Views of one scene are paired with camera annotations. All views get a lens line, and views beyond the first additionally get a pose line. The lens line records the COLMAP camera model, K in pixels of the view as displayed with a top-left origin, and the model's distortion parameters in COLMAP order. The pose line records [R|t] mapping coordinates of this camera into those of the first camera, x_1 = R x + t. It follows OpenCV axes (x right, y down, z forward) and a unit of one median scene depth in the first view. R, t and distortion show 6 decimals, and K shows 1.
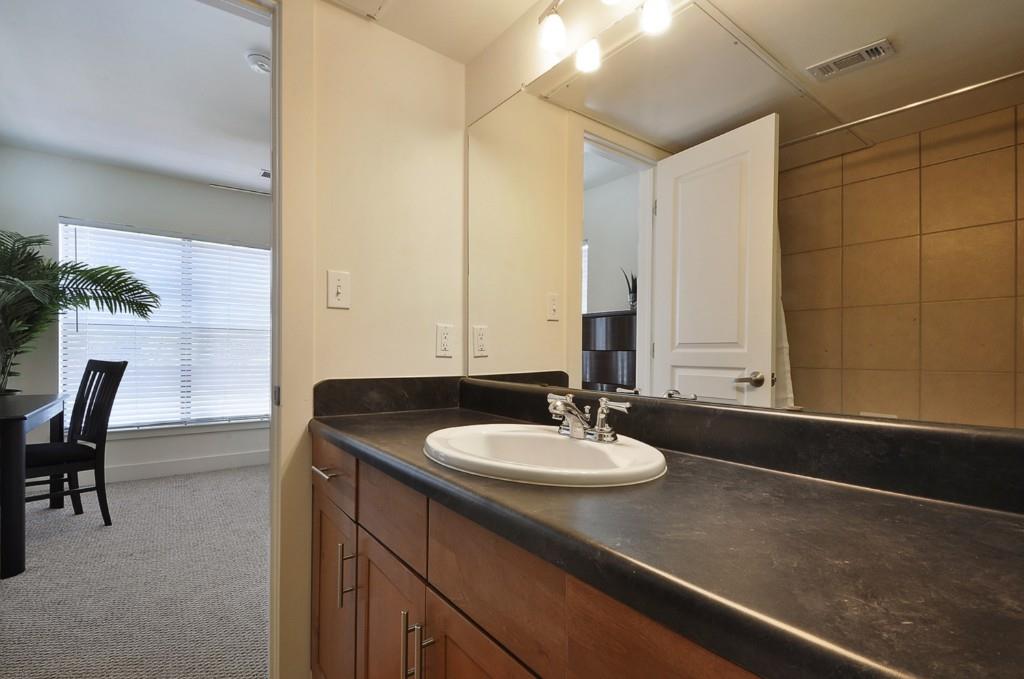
lens RADIAL K [[459.1, 0, 497.2], [0, 459.1, 348.1], [0, 0, 1]] dist [0.000706, 0.000056]
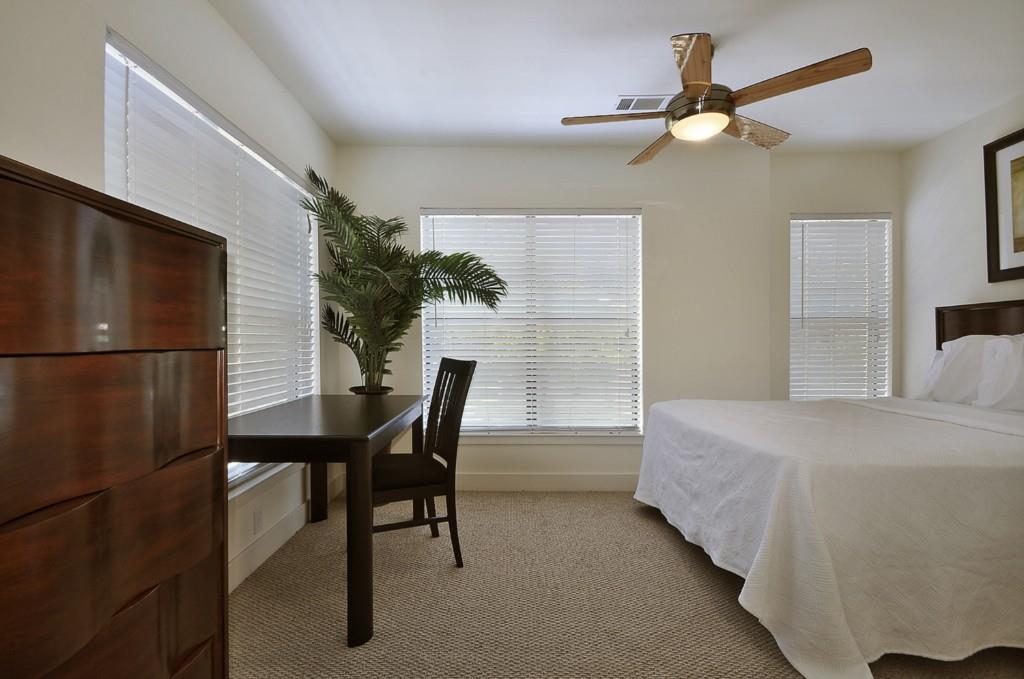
lens RADIAL K [[459.1, 0, 497.2], [0, 459.1, 348.1], [0, 0, 1]] dist [0.000706, 0.000056]
pose [[0.799543, -0.001202, -0.600608, -0.259386], [0.013279, 0.999789, 0.015675, -0.004832], [0.600463, -0.020509, 0.799390, 0.337269]]
